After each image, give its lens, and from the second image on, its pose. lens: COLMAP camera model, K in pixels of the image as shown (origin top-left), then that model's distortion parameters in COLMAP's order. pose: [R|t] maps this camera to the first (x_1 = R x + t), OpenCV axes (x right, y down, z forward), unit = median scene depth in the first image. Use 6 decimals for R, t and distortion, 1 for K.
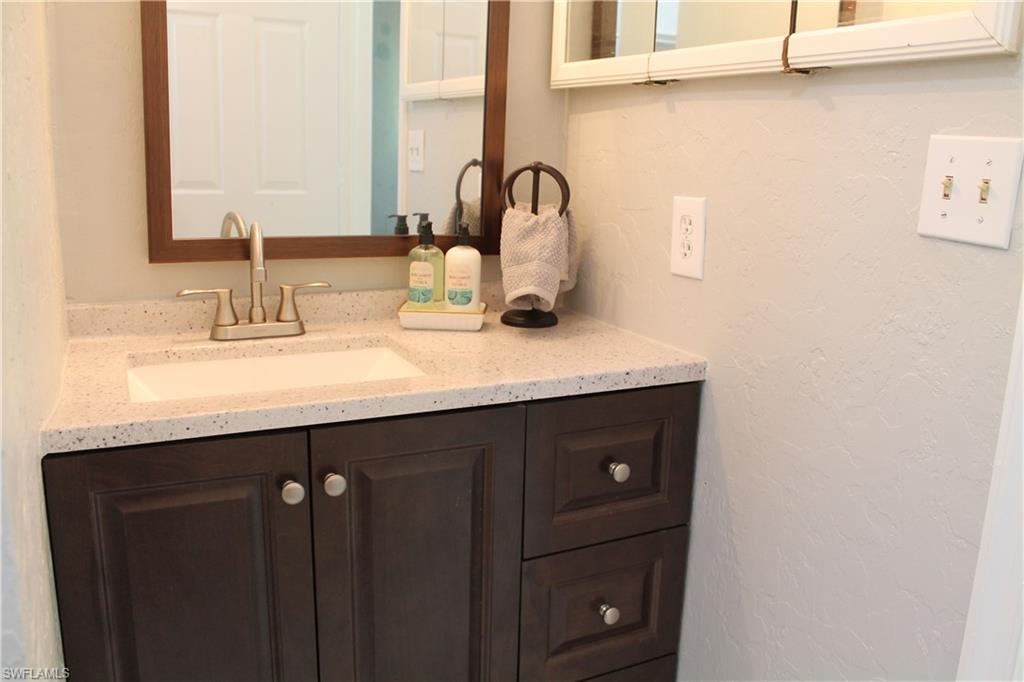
lens RADIAL K [[863.4, 0, 512.0], [0, 863.4, 341.0], [0, 0, 1]] dist [-0.165912, 0.158668]
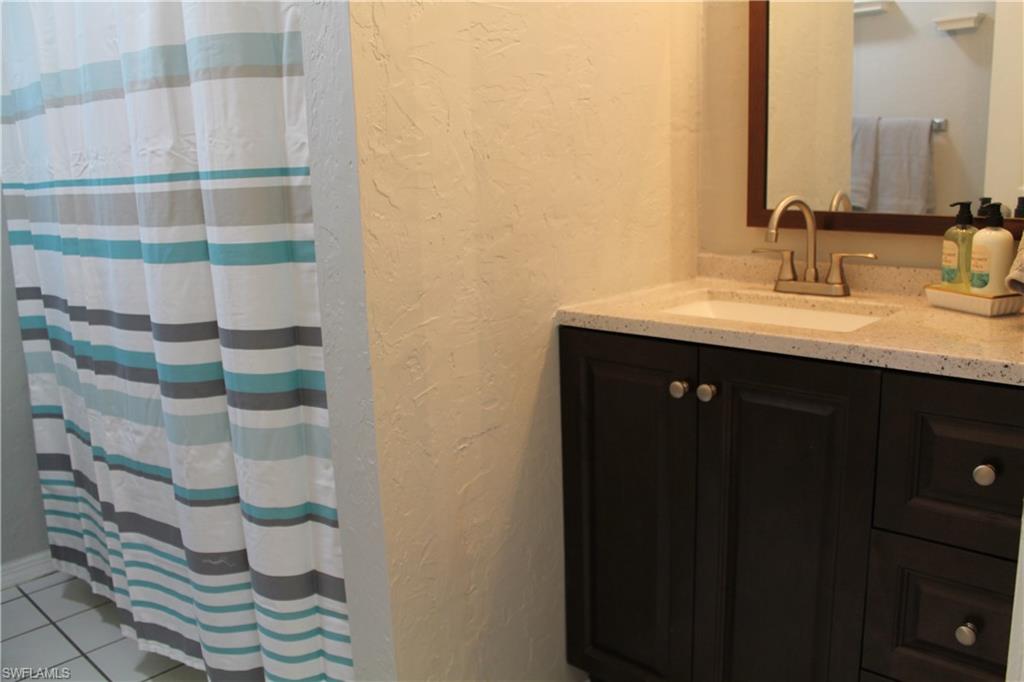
lens RADIAL K [[863.4, 0, 512.0], [0, 863.4, 341.0], [0, 0, 1]] dist [-0.165912, 0.158668]
pose [[0.338663, 0.150985, -0.928715, 0.687962], [-0.160053, 0.981900, 0.101267, 0.006629], [0.927195, 0.114348, 0.356699, 0.202487]]
